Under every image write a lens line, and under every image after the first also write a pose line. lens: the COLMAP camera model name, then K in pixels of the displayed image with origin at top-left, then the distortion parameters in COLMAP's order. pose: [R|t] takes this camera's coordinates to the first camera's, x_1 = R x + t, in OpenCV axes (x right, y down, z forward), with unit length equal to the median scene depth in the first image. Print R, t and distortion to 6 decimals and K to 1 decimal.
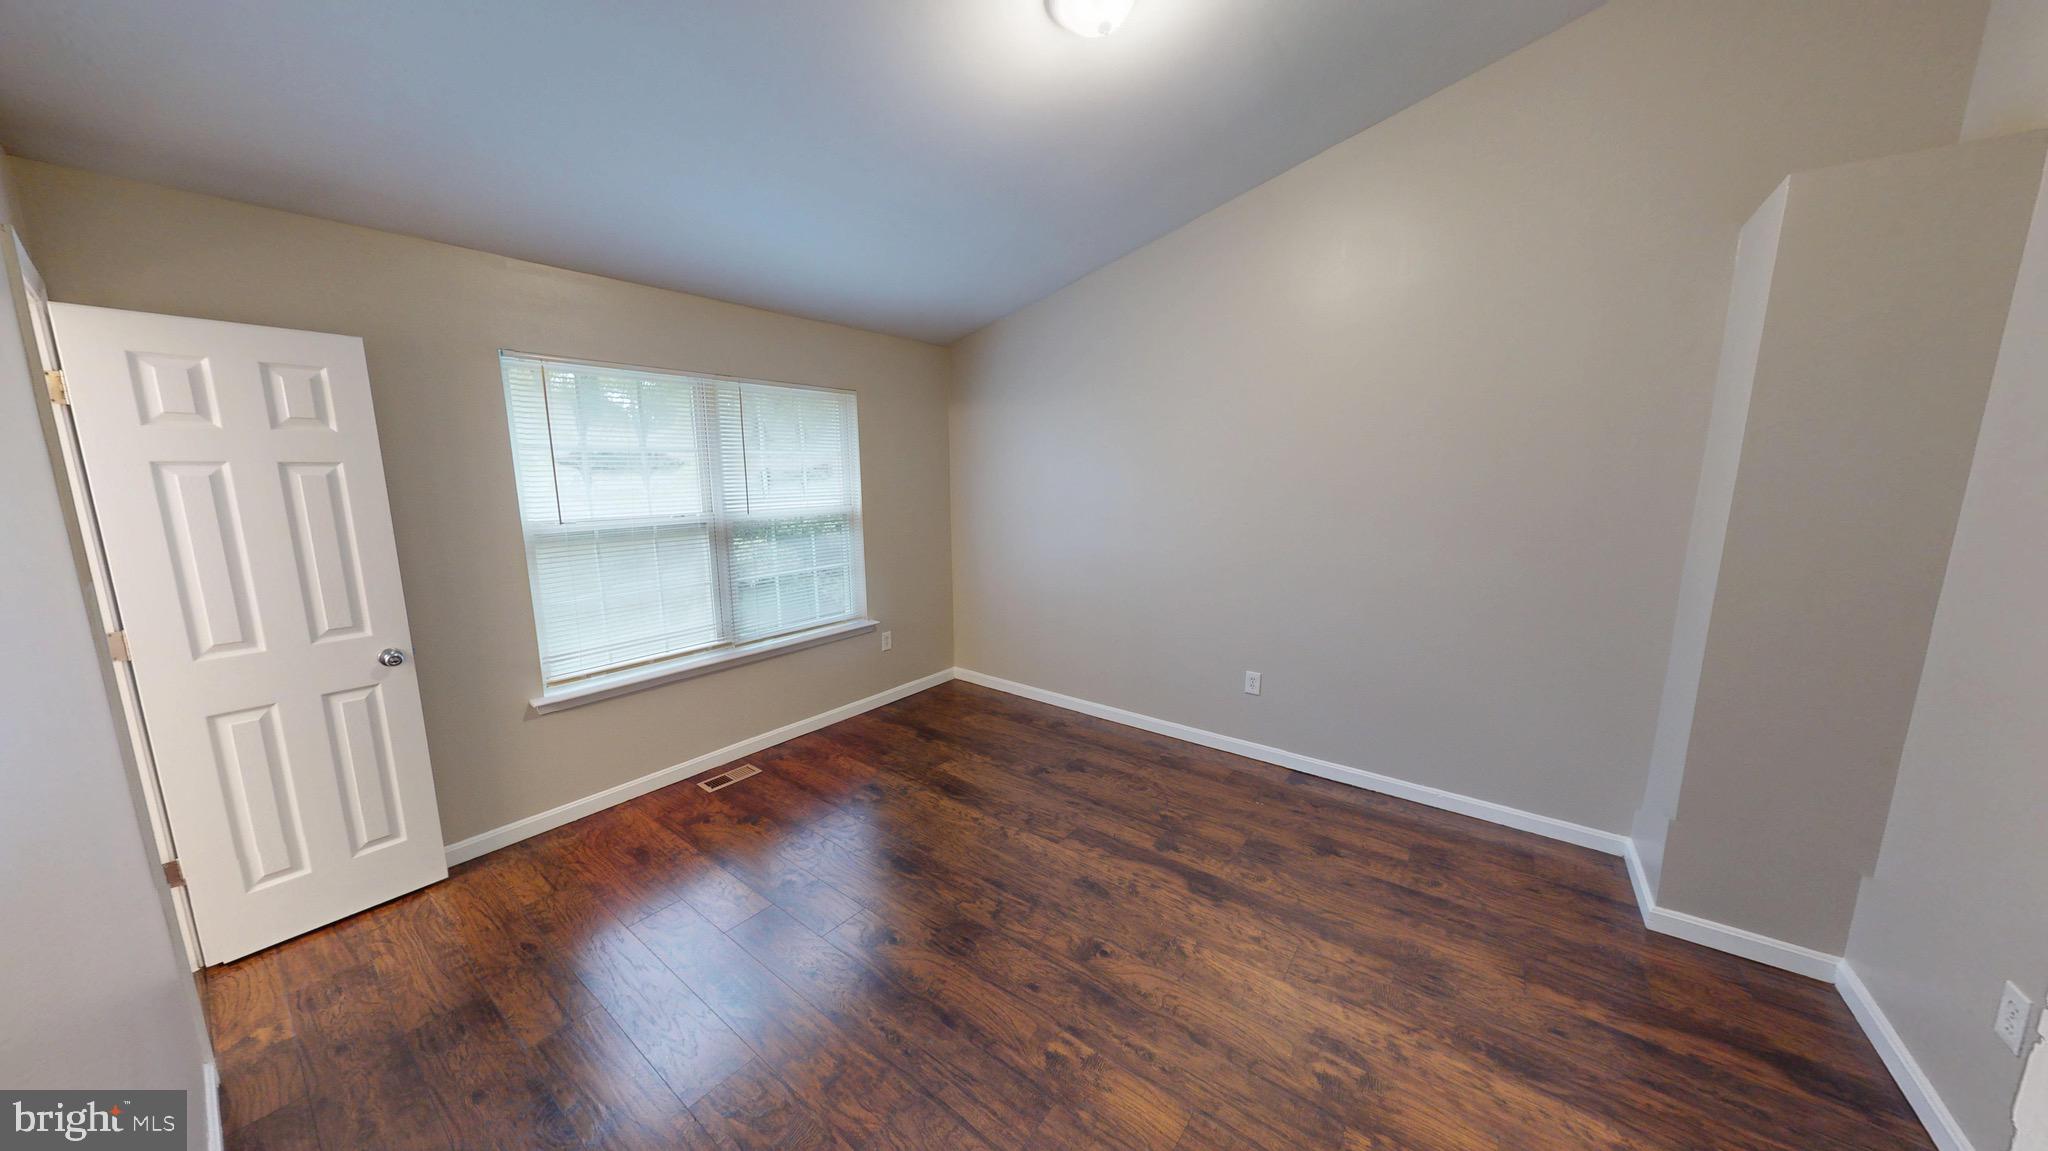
lens RADIAL K [[650.5, 0, 1025.6], [0, 650.5, 584.2], [0, 0, 1]] dist [0.005015, -0.000545]
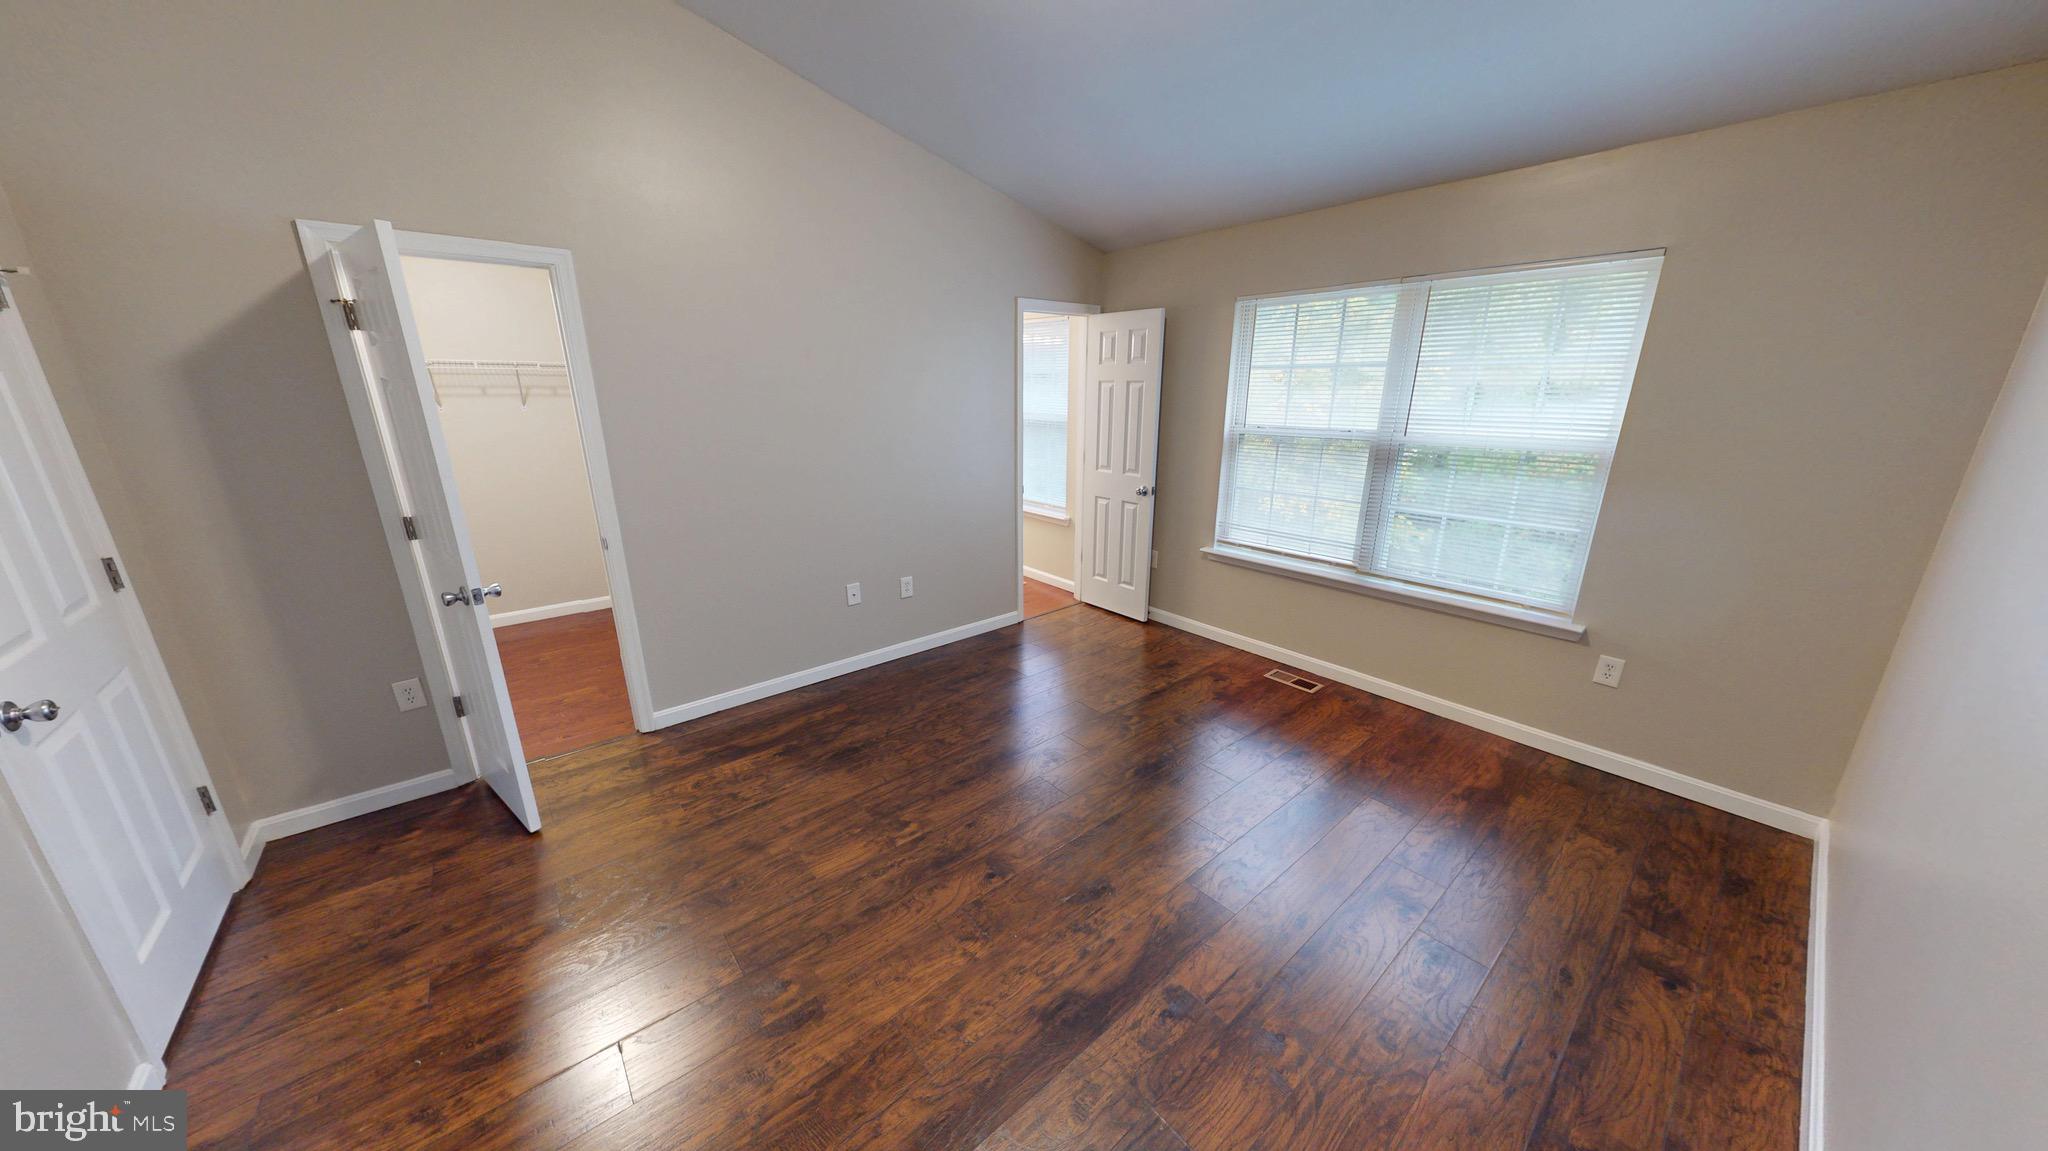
lens RADIAL K [[650.5, 0, 1028.4], [0, 650.5, 582.7], [0, 0, 1]] dist [0.005015, -0.000545]
pose [[-0.225777, 0.285106, -0.931525, 0.741174], [-0.165933, 0.930988, 0.325159, -0.160158], [0.959943, 0.227984, -0.162887, 0.897830]]
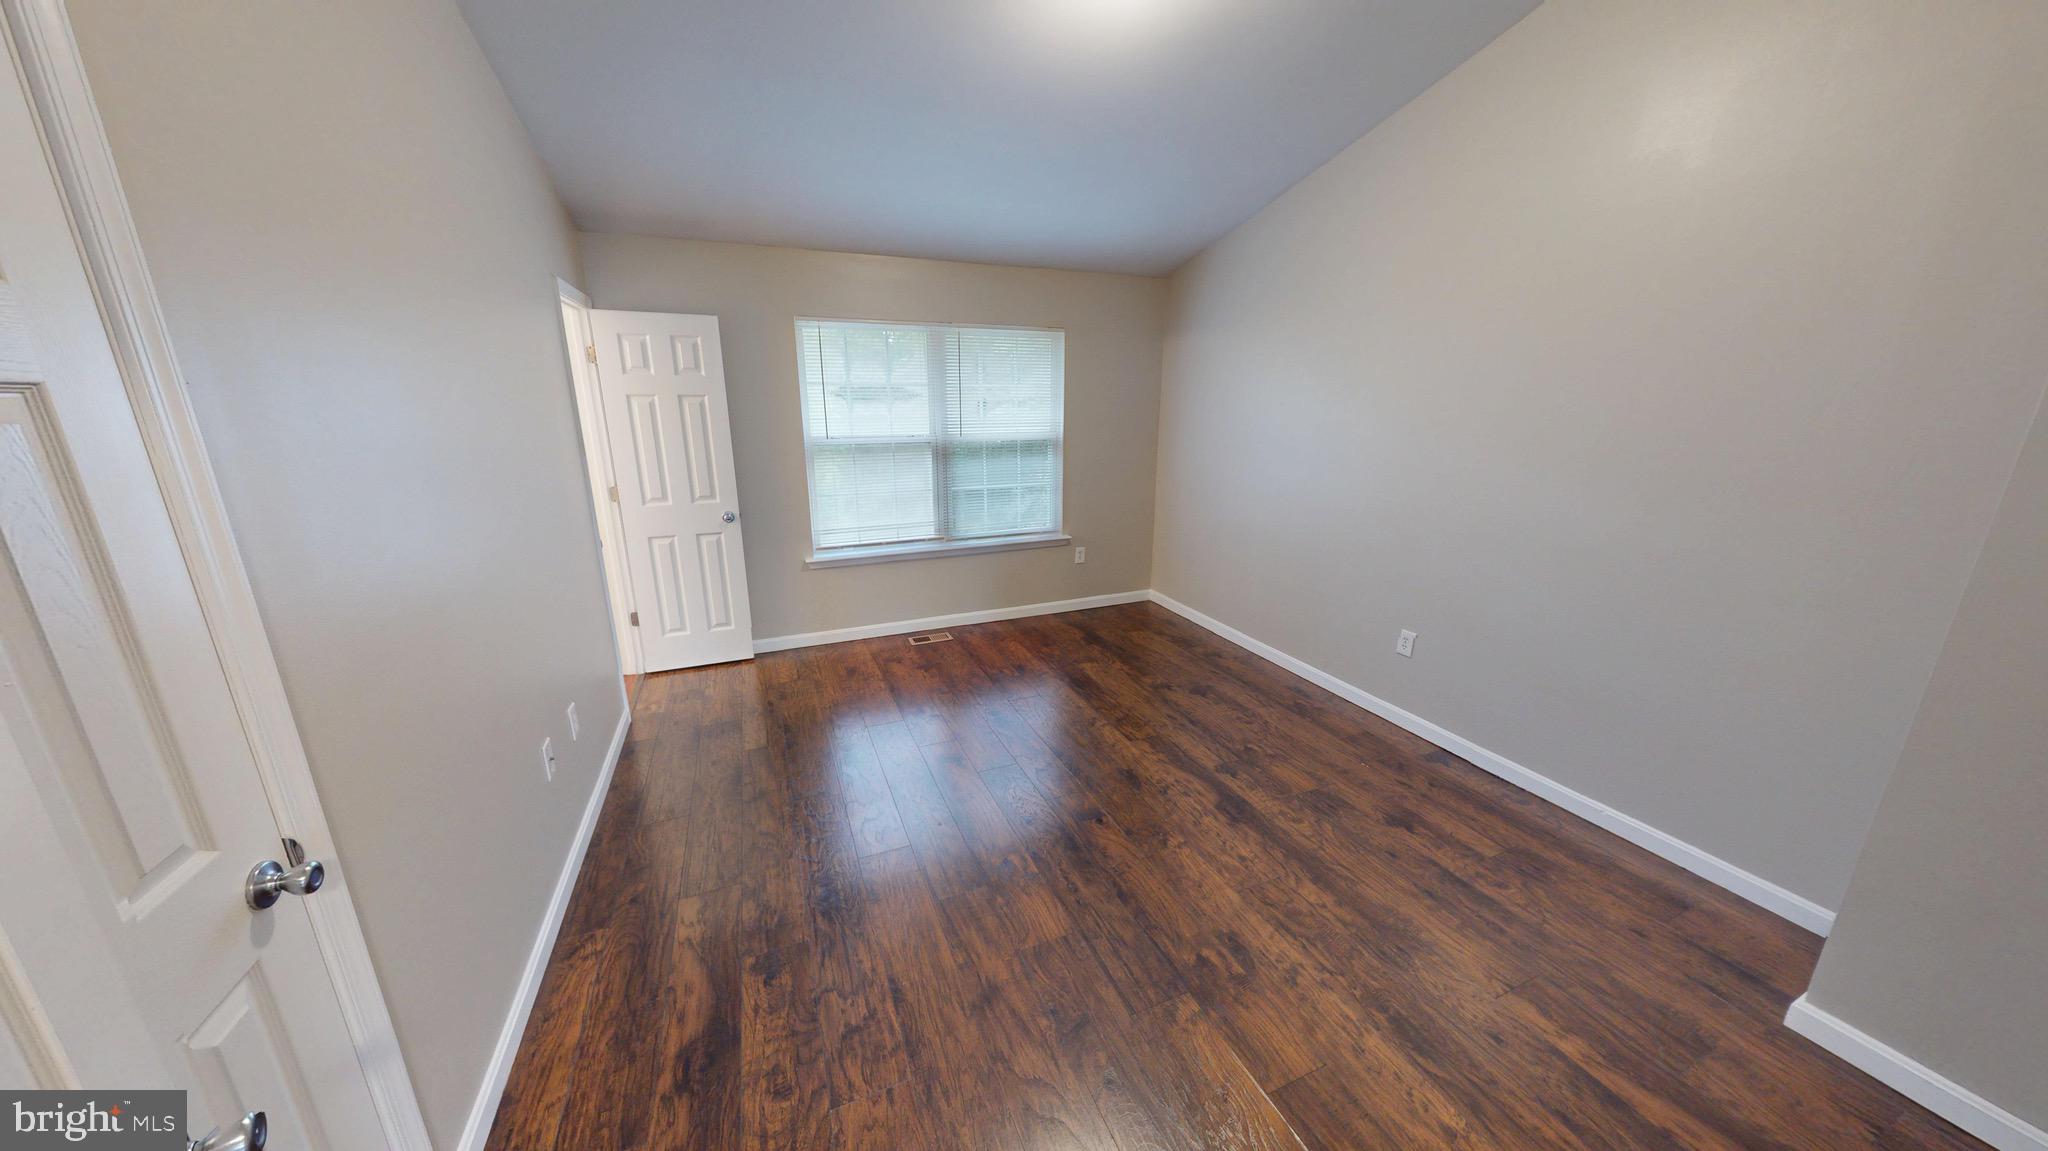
lens RADIAL K [[650.5, 0, 1024.4], [0, 650.5, 581.8], [0, 0, 1]] dist [0.005015, -0.000545]
pose [[0.863956, 0.137965, -0.484299, 0.412095], [-0.089612, 0.988508, 0.121740, 0.006846], [0.495529, -0.061779, 0.866391, -0.046441]]
